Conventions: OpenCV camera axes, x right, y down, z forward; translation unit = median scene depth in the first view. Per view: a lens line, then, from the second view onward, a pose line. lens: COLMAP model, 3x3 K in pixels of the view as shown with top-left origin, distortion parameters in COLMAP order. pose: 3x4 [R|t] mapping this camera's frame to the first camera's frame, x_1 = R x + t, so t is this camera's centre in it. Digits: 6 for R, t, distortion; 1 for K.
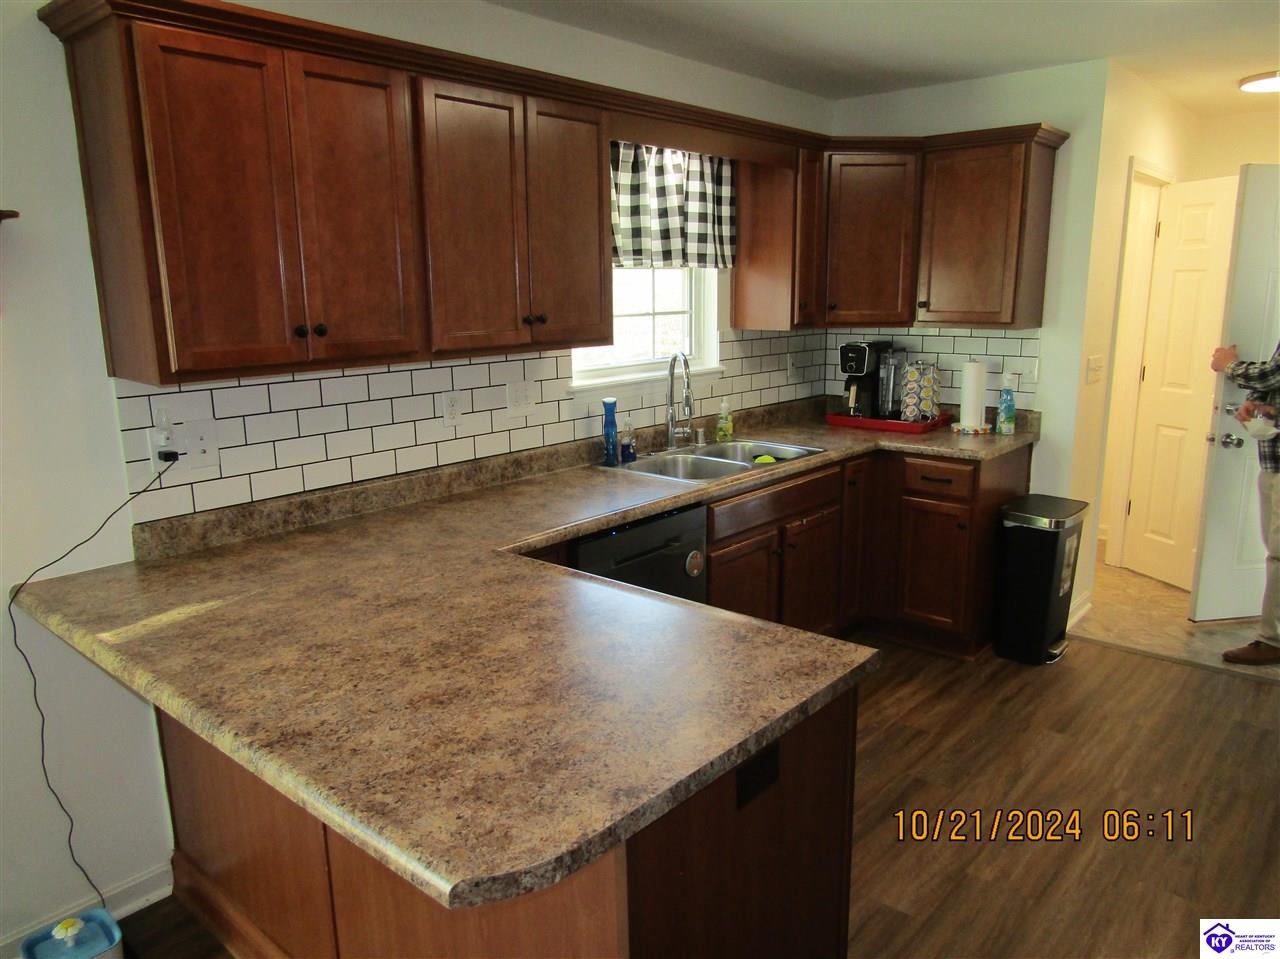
lens RADIAL K [[914.4, 0, 633.5], [0, 914.4, 478.7], [0, 0, 1]] dist [-0.017839, 0.006672]
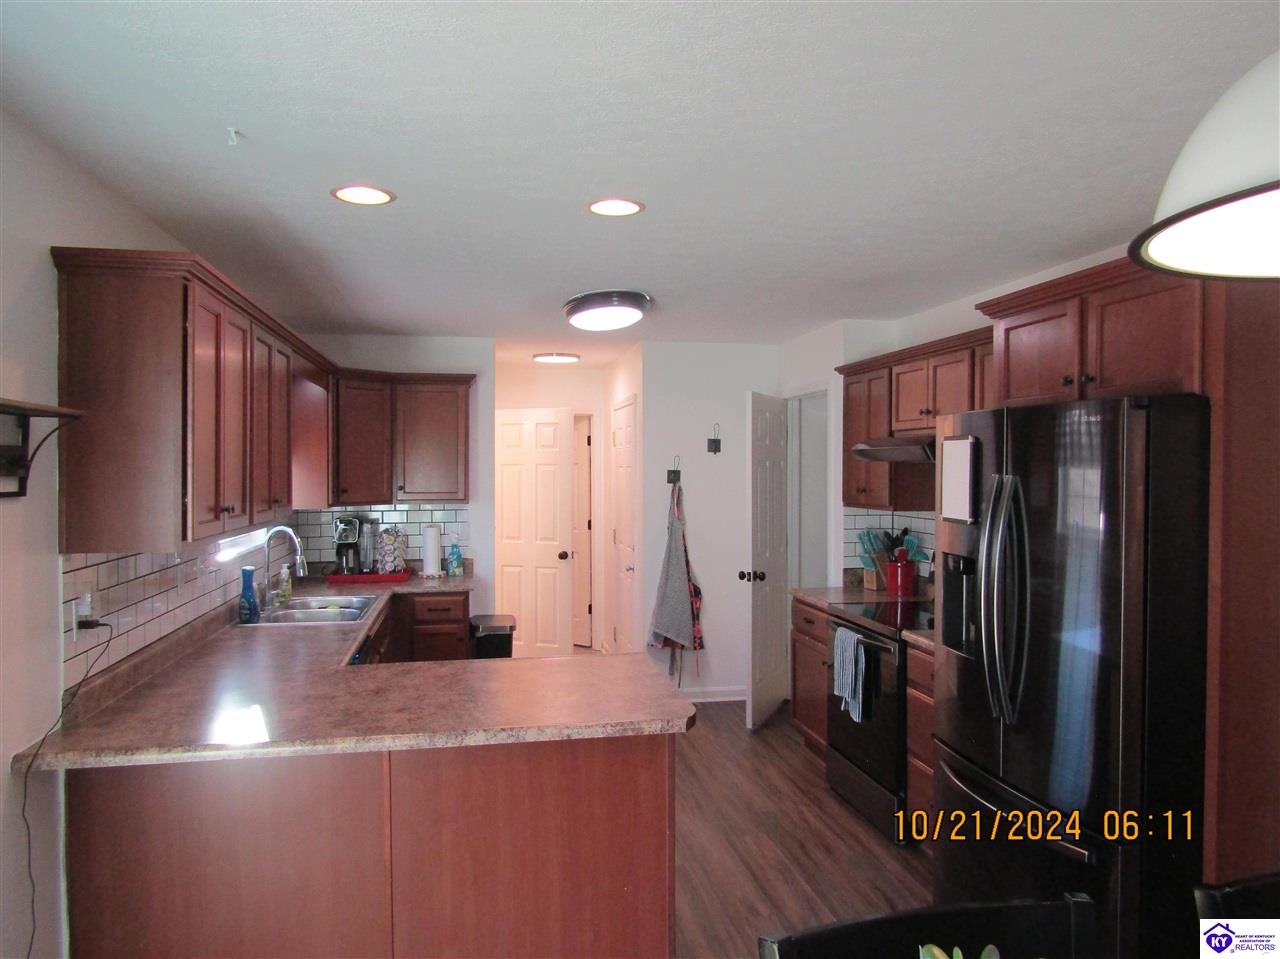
lens RADIAL K [[914.4, 0, 643.3], [0, 914.4, 477.7], [0, 0, 1]] dist [-0.017839, 0.006672]
pose [[0.609683, -0.002087, 0.792643, -0.650749], [0.164647, 0.978519, -0.124066, 0.031491], [-0.775357, 0.206147, 0.596930, -0.141100]]
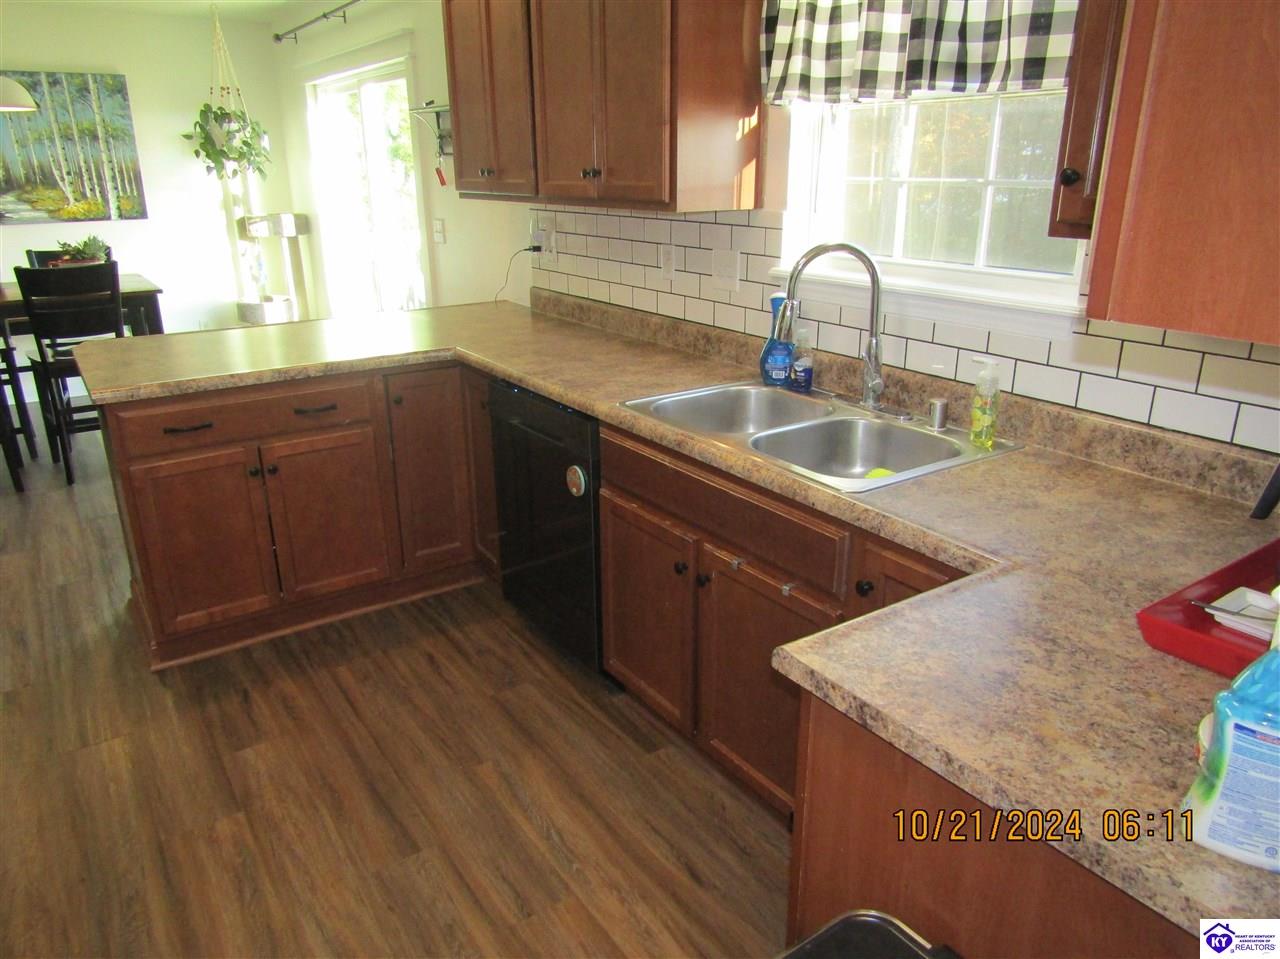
lens RADIAL K [[914.4, 0, 646.0], [0, 914.4, 481.8], [0, 0, 1]] dist [-0.017839, 0.006672]
pose [[-0.227248, 0.315870, -0.921186, 0.727206], [-0.224789, 0.903375, 0.365216, -0.194492], [0.947538, 0.290068, -0.134286, 1.029254]]
